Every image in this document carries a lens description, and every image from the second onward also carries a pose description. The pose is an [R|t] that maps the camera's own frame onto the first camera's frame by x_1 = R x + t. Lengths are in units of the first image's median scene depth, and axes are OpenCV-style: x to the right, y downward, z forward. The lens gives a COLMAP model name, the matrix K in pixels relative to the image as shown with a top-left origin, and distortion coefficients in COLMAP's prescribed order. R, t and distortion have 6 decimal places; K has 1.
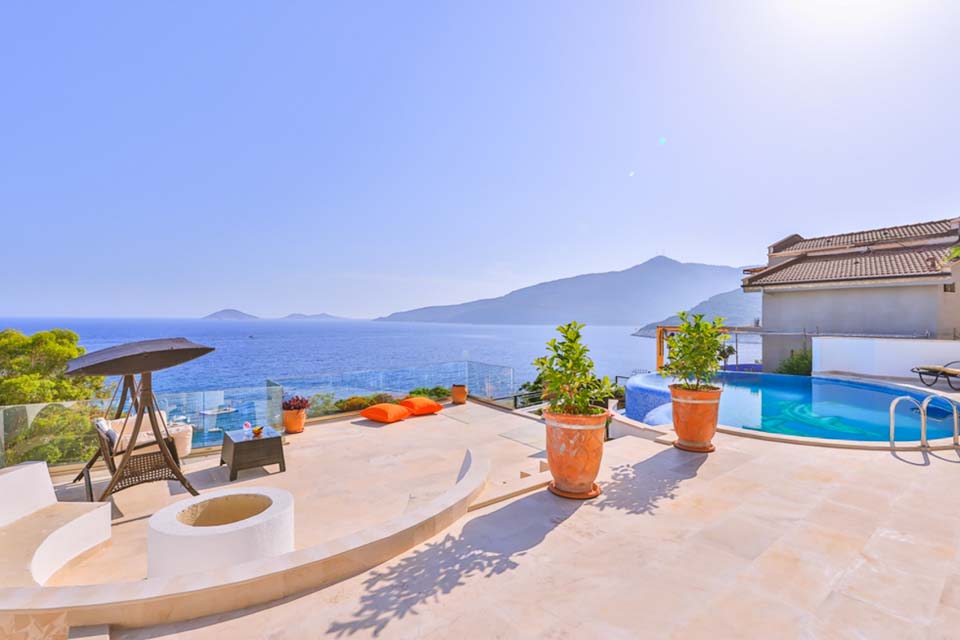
lens RADIAL K [[477.6, 0, 494.5], [0, 477.6, 319.3], [0, 0, 1]] dist [0.004277, 0.000767]
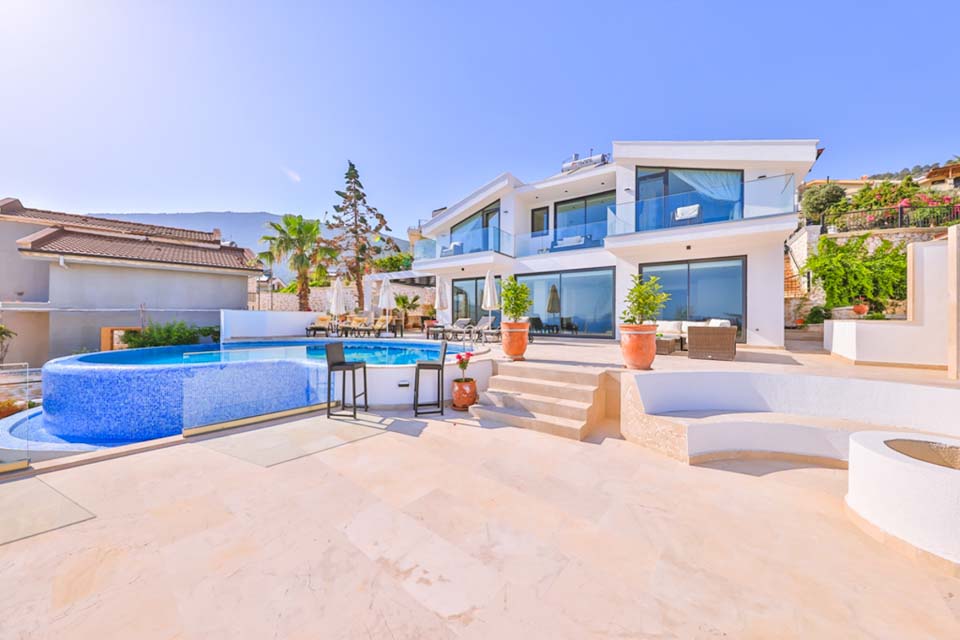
lens RADIAL K [[326.7, 0, 480.0], [0, 326.7, 319.2], [0, 0, 1]] dist [0.007949, 0.000006]
pose [[-0.240012, -0.011862, 0.970698, -0.530754], [-0.005234, 0.999927, 0.010925, 0.096986], [-0.970756, -0.002458, -0.240056, 1.140824]]
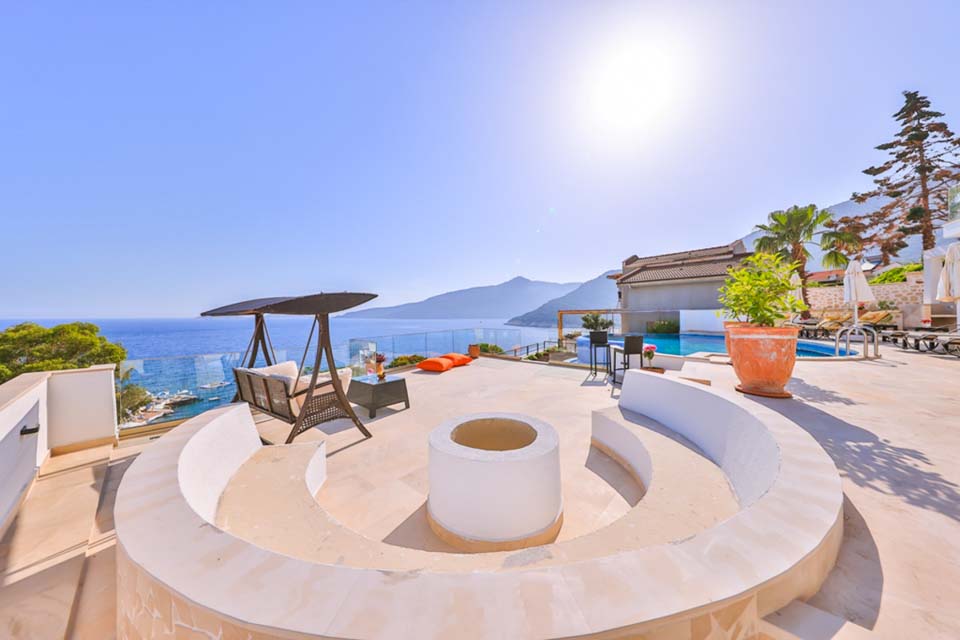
lens RADIAL K [[303.6, 0, 481.6], [0, 303.6, 314.1], [0, 0, 1]] dist [0.003876, -0.000114]
pose [[0.979354, -0.011525, 0.201823, -0.404840], [0.012324, 0.999920, -0.002701, 0.089258], [-0.201776, 0.005133, 0.979418, 0.227731]]
